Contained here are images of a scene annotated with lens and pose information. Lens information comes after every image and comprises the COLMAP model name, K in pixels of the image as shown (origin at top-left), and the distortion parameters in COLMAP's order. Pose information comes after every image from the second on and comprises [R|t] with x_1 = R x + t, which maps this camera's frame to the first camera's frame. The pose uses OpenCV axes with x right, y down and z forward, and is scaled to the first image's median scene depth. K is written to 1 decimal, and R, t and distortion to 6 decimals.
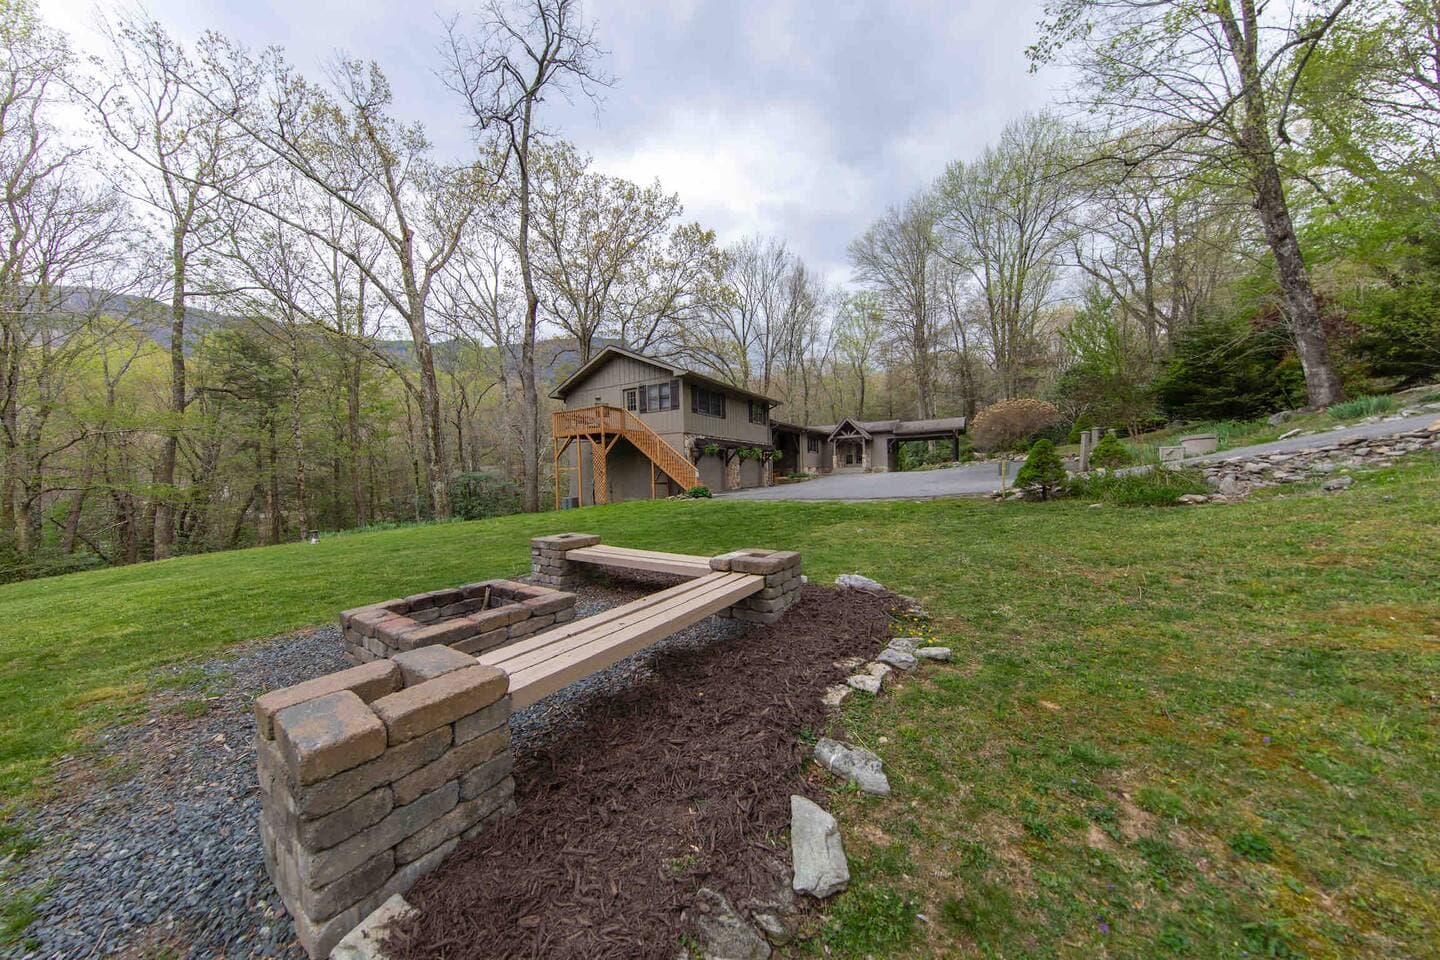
lens RADIAL K [[441.5, 0, 720.0], [0, 441.5, 480.0], [0, 0, 1]] dist [0.001527, 0.000072]
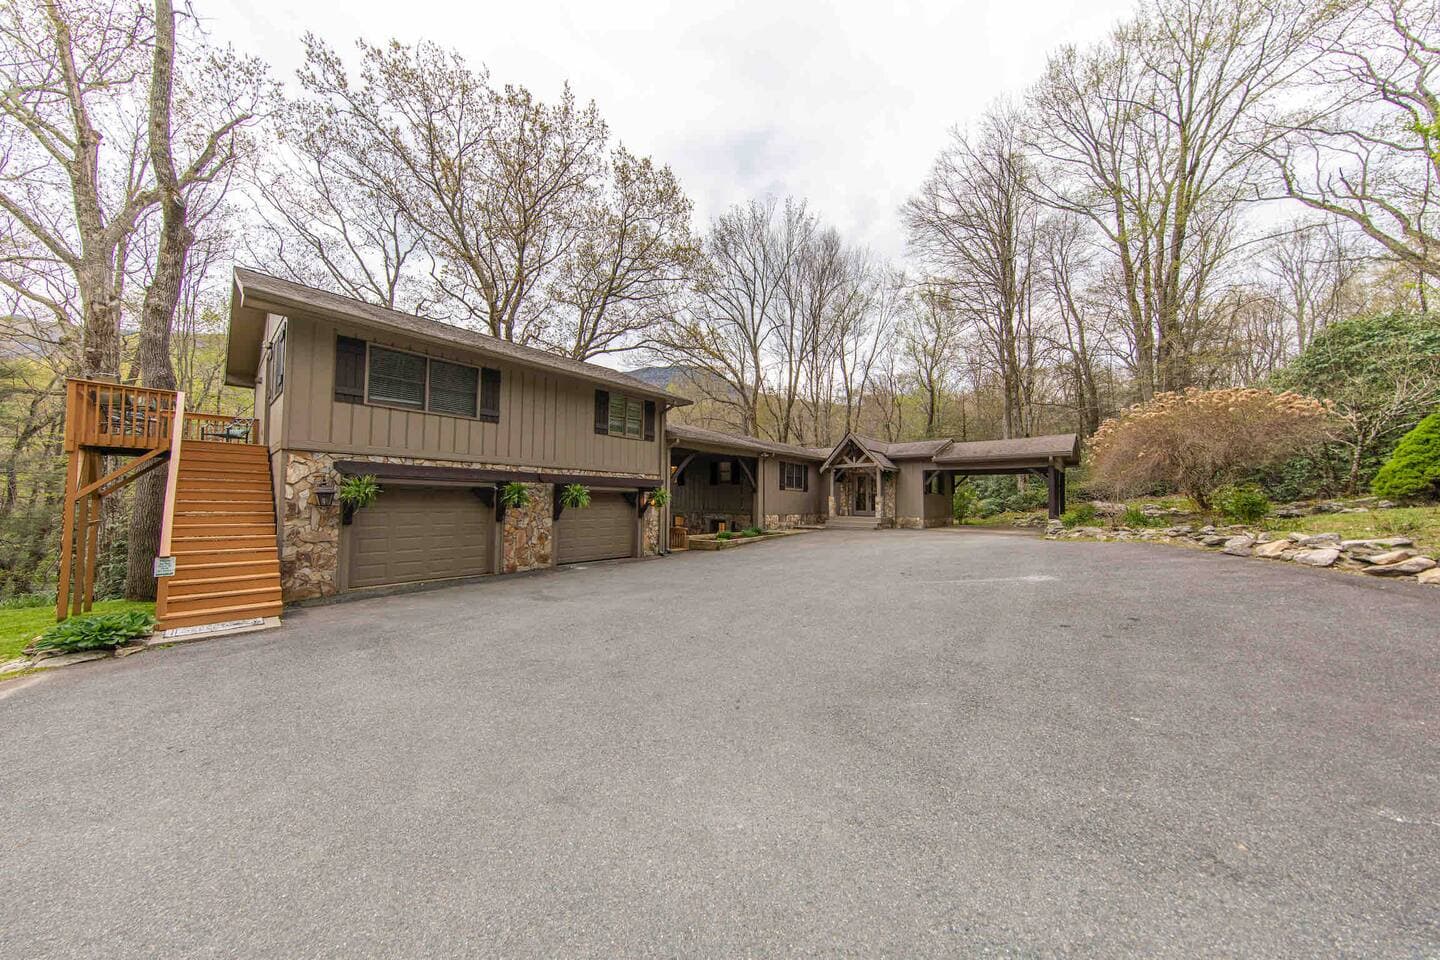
lens RADIAL K [[441.5, 0, 720.0], [0, 441.5, 480.0], [0, 0, 1]] dist [0.001527, 0.000072]
pose [[0.981790, 0.029427, -0.187678, 0.224733], [-0.039828, 0.997858, -0.051891, -0.040135], [0.185749, 0.058421, 0.980859, 0.383324]]
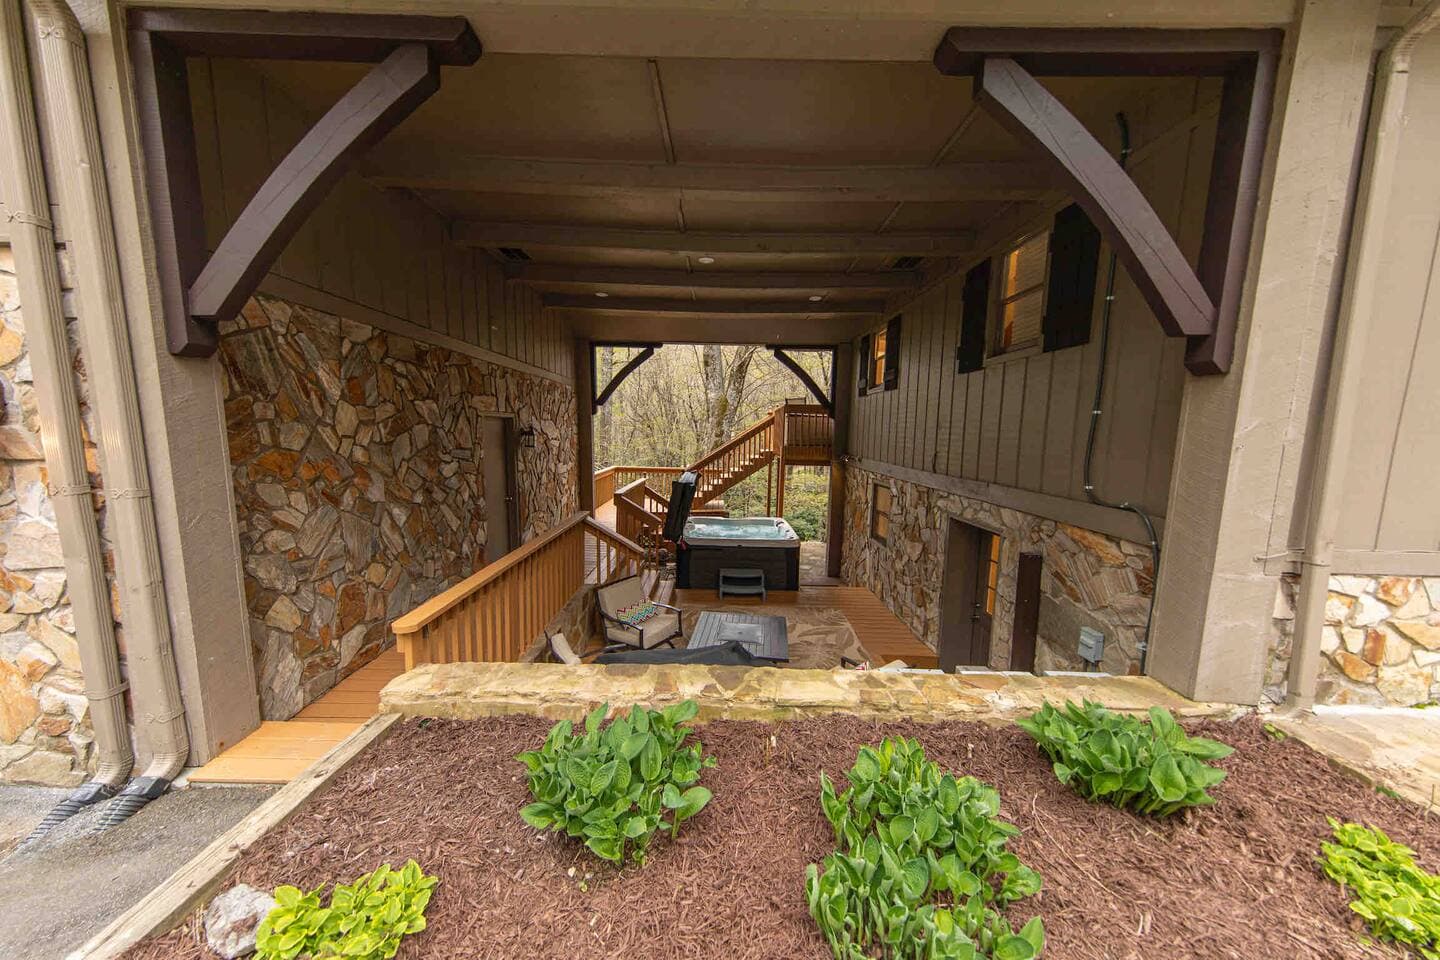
lens RADIAL K [[441.5, 0, 720.0], [0, 441.5, 480.0], [0, 0, 1]] dist [0.001527, 0.000072]
pose [[0.503998, 0.134031, -0.853242, 0.186886], [-0.042010, 0.990521, 0.130781, -0.045033], [0.862682, -0.030069, 0.504851, 0.835321]]
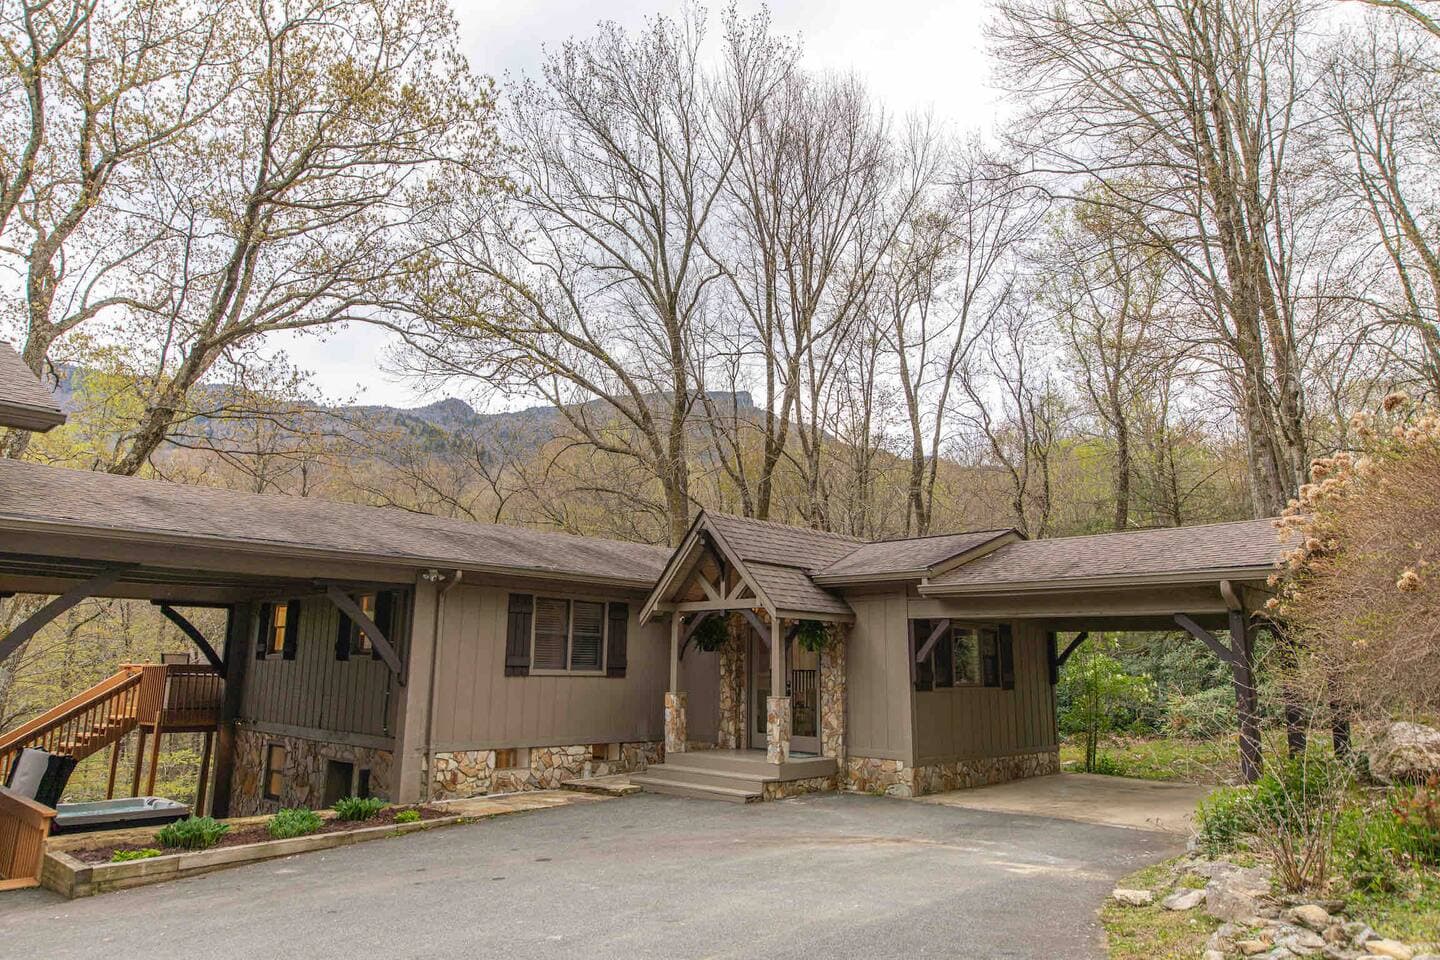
lens RADIAL K [[917.0, 0, 720.0], [0, 917.0, 480.0], [0, 0, 1]] dist [0.000320, -0.000069]
pose [[0.972439, -0.006250, -0.233075, 0.389386], [-0.042703, 0.977957, -0.204392, -0.066315], [0.229215, 0.208712, 0.950737, 0.569978]]
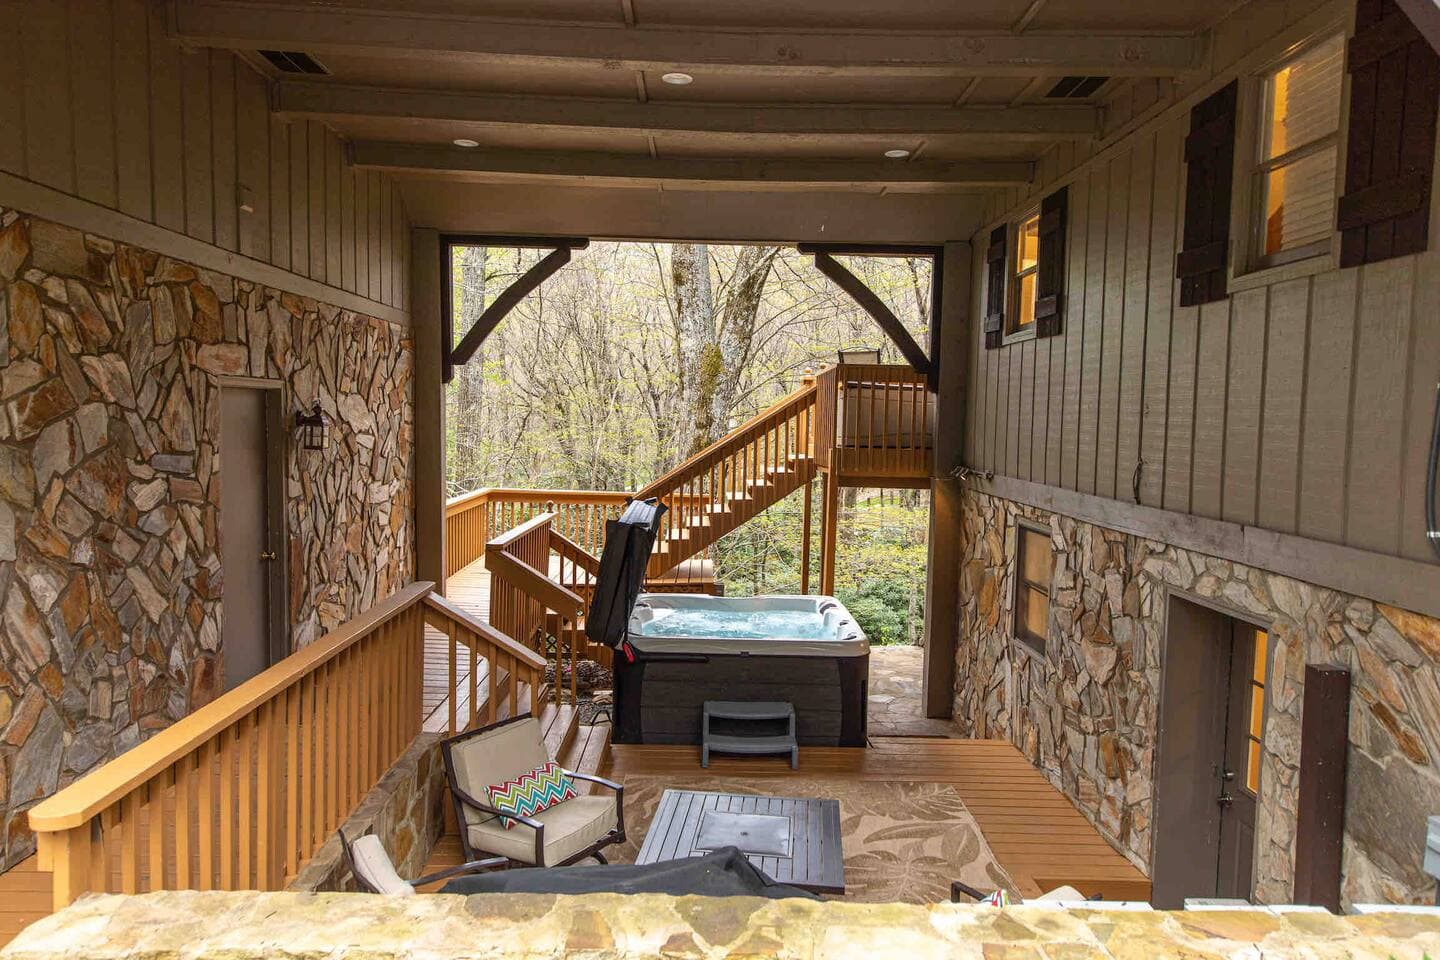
lens RADIAL K [[917.0, 0, 720.0], [0, 917.0, 480.0], [0, 0, 1]] dist [0.000320, -0.000069]
pose [[0.516426, 0.100291, -0.850438, 0.189780], [-0.045773, 0.994931, 0.089536, -0.045516], [0.855107, -0.007312, 0.518399, 0.834143]]
